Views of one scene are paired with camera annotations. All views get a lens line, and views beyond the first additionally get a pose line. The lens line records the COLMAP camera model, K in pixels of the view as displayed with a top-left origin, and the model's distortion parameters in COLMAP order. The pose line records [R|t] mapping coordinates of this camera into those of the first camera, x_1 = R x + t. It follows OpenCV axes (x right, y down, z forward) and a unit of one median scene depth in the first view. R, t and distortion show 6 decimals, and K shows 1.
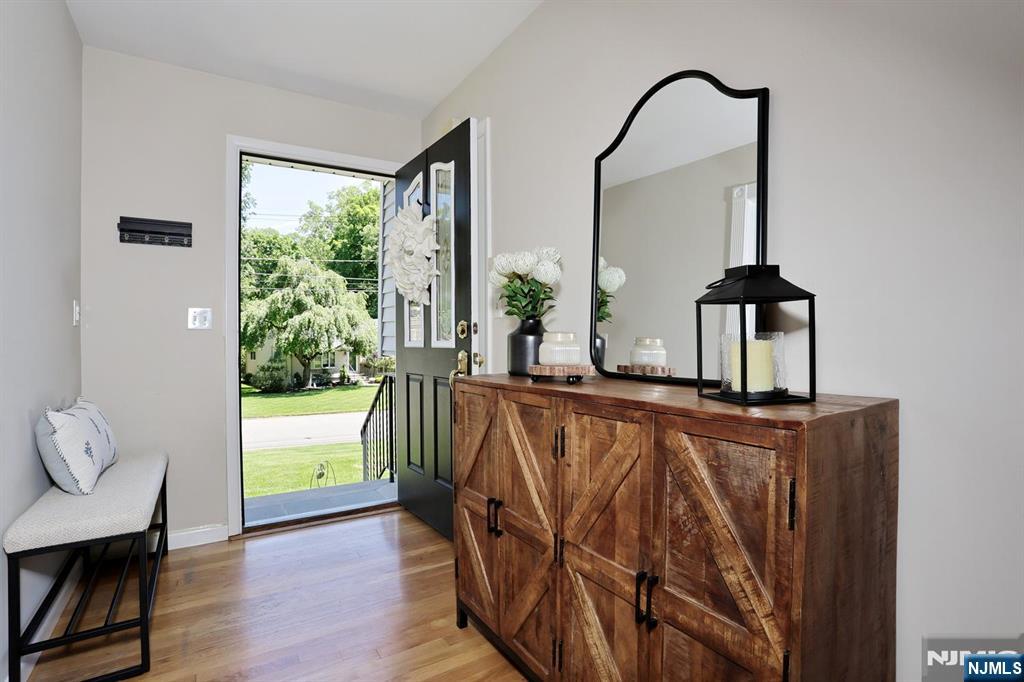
lens RADIAL K [[496.4, 0, 511.4], [0, 496.4, 342.6], [0, 0, 1]] dist [-0.032481, 0.004805]
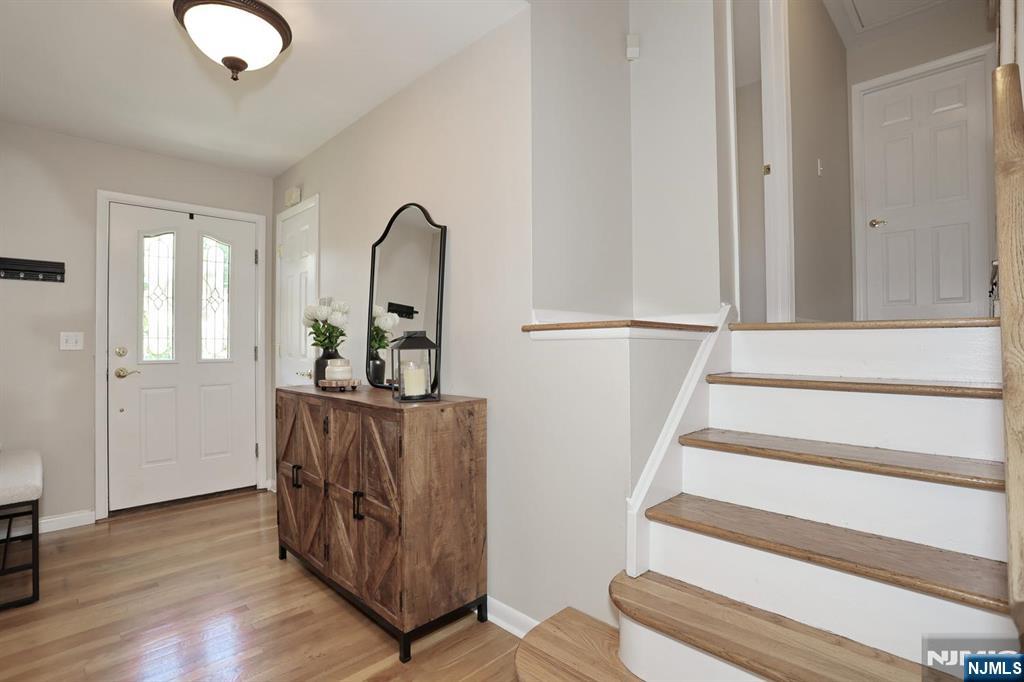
lens RADIAL K [[496.4, 0, 518.5], [0, 496.4, 337.7], [0, 0, 1]] dist [-0.032481, 0.004805]
pose [[0.976580, 0.003786, 0.215119, 0.334610], [-0.001289, 0.999930, -0.011745, -0.076022], [-0.215149, 0.011193, 0.976517, -0.722832]]
